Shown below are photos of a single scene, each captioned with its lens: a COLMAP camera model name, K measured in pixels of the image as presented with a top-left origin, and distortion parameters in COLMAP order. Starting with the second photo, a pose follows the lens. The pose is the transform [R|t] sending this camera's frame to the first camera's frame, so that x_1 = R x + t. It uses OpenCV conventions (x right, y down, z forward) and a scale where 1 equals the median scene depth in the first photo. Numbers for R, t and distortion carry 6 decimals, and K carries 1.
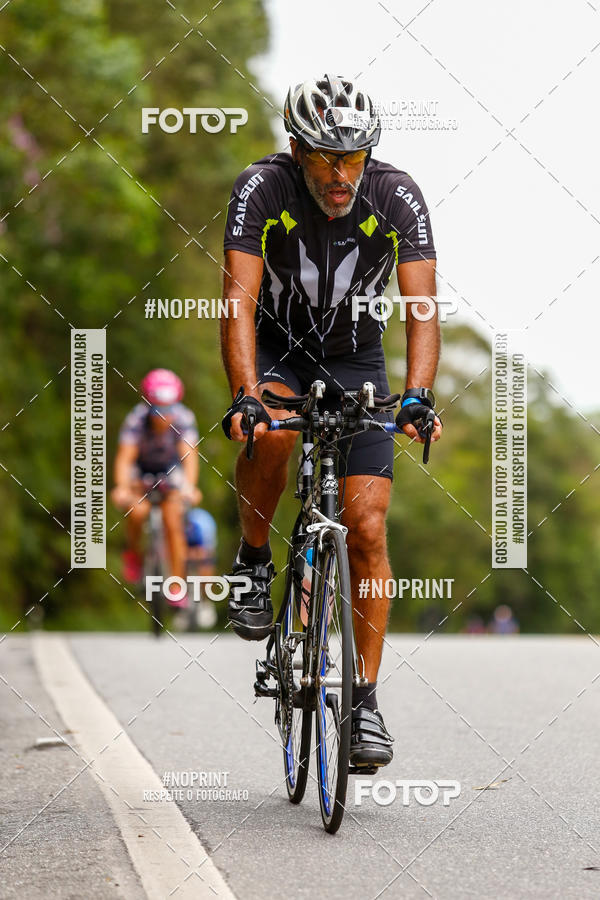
lens RADIAL K [[5138.3, 0, 299.4], [0, 5138.3, 449.9], [0, 0, 1]] dist [-0.105686, 5.654036]
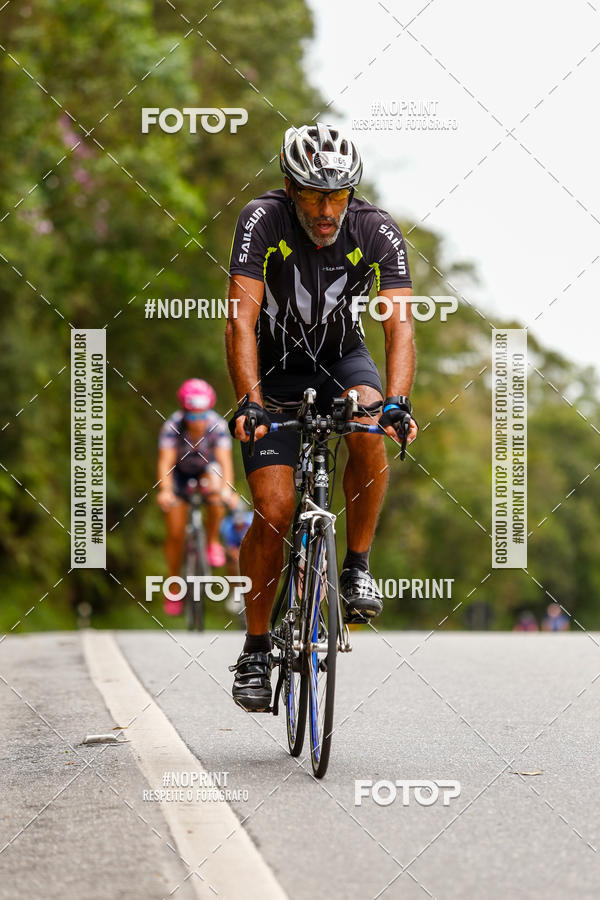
lens RADIAL K [[5138.3, 0, 299.4], [0, 5138.3, 449.9], [0, 0, 1]] dist [-0.105686, 5.654036]
pose [[0.999952, -0.001924, -0.009625, 0.011214], [0.001930, 0.999998, 0.000534, -0.000259], [0.009624, -0.000553, 0.999954, -0.145222]]
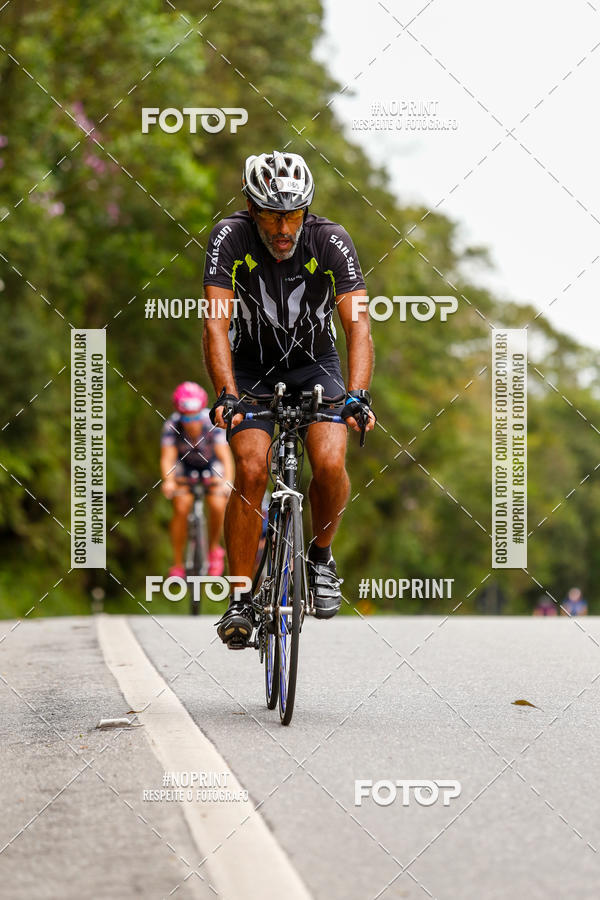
lens RADIAL K [[5138.3, 0, 299.4], [0, 5138.3, 449.9], [0, 0, 1]] dist [-0.105686, 5.654036]
pose [[0.999919, -0.002891, -0.012359, 0.016044], [0.002935, 0.999989, 0.003571, -0.000524], [0.012348, -0.003607, 0.999917, -0.197245]]
